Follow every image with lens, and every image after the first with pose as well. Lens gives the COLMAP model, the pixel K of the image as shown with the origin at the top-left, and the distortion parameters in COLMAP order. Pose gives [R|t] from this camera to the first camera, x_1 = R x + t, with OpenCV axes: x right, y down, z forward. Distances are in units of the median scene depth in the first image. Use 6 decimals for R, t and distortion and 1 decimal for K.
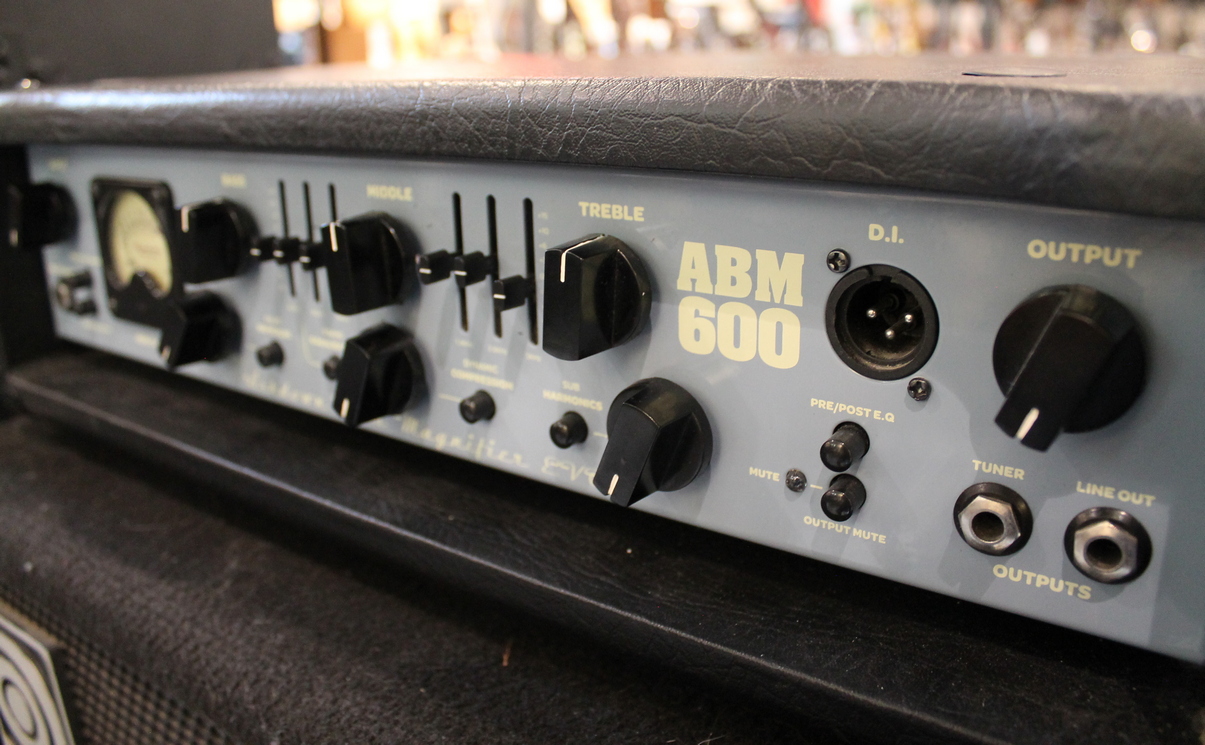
lens RADIAL K [[919.1, 0, 630.7], [0, 919.1, 370.0], [0, 0, 1]] dist [-0.122304, 0.069042]
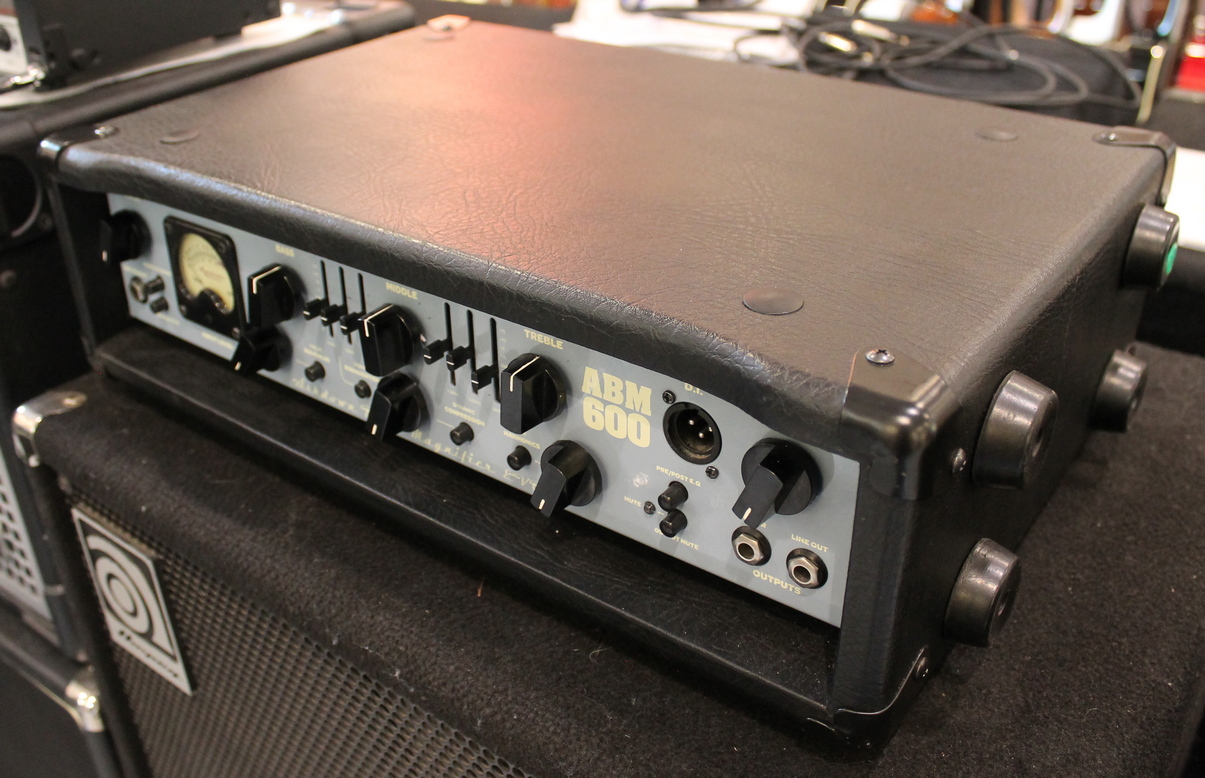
lens RADIAL K [[1057.4, 0, 611.3], [0, 1057.4, 385.4], [0, 0, 1]] dist [-0.064137, -0.039664]
pose [[0.999025, 0.031907, -0.030498, 0.141027], [-0.025243, 0.979833, 0.198219, -0.418331], [0.036208, -0.197256, 0.979683, -0.744016]]
